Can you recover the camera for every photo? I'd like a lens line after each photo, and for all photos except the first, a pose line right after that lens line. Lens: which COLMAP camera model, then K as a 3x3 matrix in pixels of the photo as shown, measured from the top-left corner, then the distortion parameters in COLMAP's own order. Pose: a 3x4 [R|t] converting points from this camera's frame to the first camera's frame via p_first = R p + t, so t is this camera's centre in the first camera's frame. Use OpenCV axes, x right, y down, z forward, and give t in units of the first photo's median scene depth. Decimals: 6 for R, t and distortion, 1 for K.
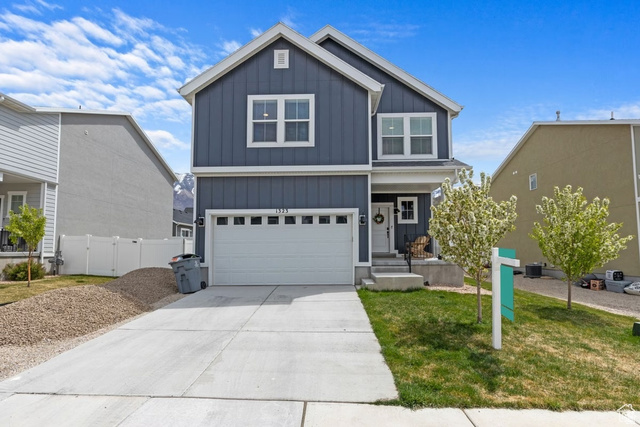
lens RADIAL K [[302.4, 0, 320.0], [0, 302.4, 213.5], [0, 0, 1]] dist [0.000736, 0.000103]
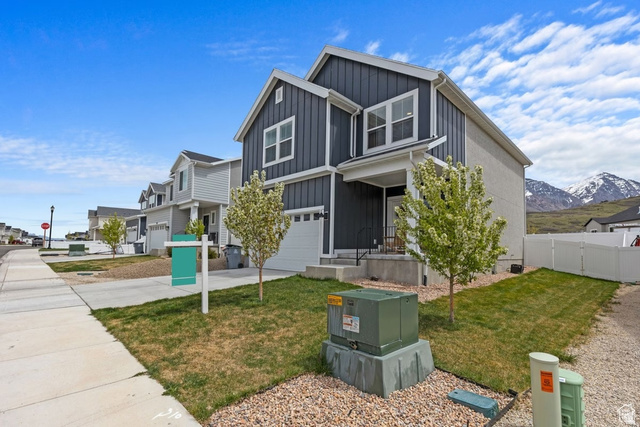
lens RADIAL K [[294.1, 0, 317.8], [0, 294.1, 211.2], [0, 0, 1]] dist [0.002733, 0.000355]
pose [[0.720134, -0.069098, -0.690386, 0.835658], [0.060247, 0.997498, -0.036992, 0.041273], [0.691214, -0.014955, 0.722495, 0.198254]]
